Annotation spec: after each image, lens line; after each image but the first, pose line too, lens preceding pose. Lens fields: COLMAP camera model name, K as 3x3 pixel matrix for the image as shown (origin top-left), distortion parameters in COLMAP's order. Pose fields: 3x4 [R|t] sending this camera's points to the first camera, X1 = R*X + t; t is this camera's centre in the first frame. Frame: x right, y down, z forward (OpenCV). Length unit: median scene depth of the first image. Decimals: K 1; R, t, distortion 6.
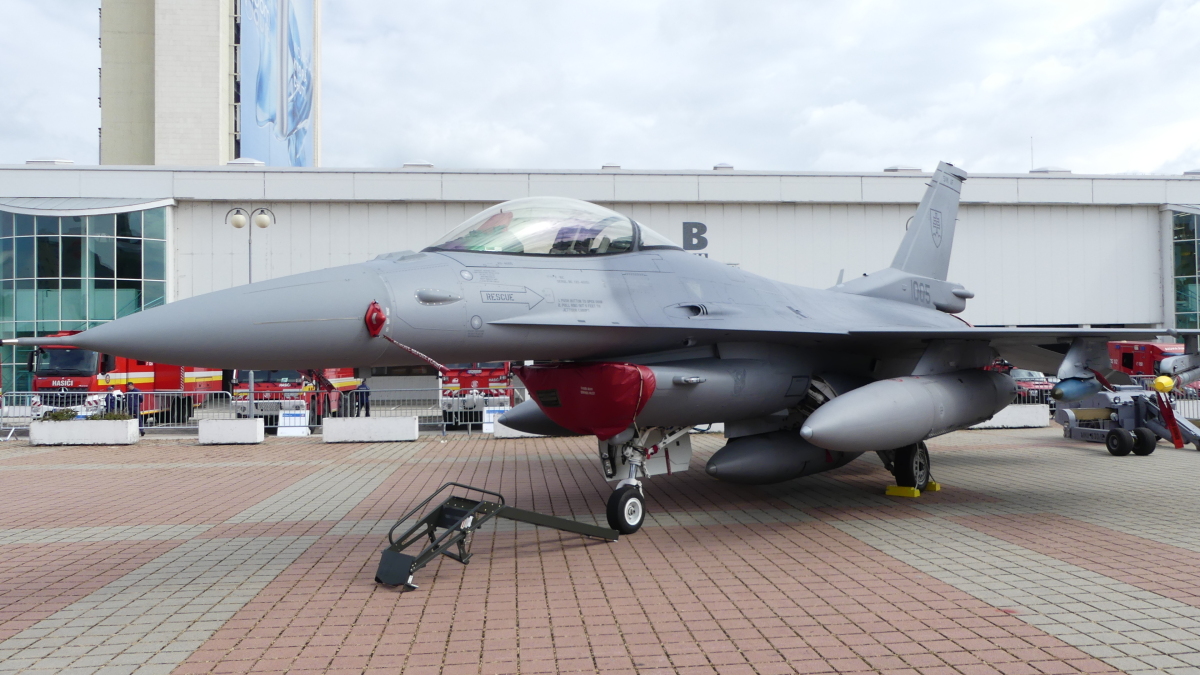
lens RADIAL K [[952.3, 0, 600.0], [0, 952.3, 337.5], [0, 0, 1]] dist [0.042217, 0.003918]
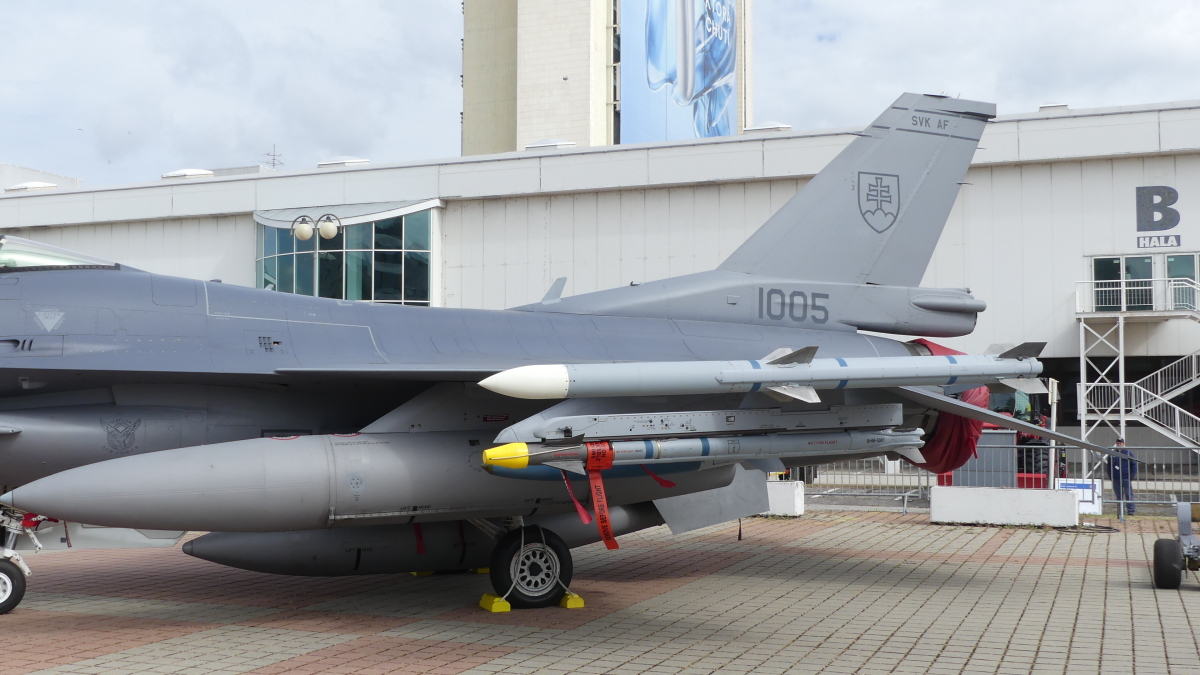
lens RADIAL K [[1382.9, 0, 600.0], [0, 1382.9, 337.5], [0, 0, 1]] dist [0.007827, 0.024347]
pose [[0.900285, -0.013340, -0.435097, 0.164855], [0.003339, 0.999713, -0.023742, -0.000815], [0.435289, 0.019922, 0.900070, 0.020217]]
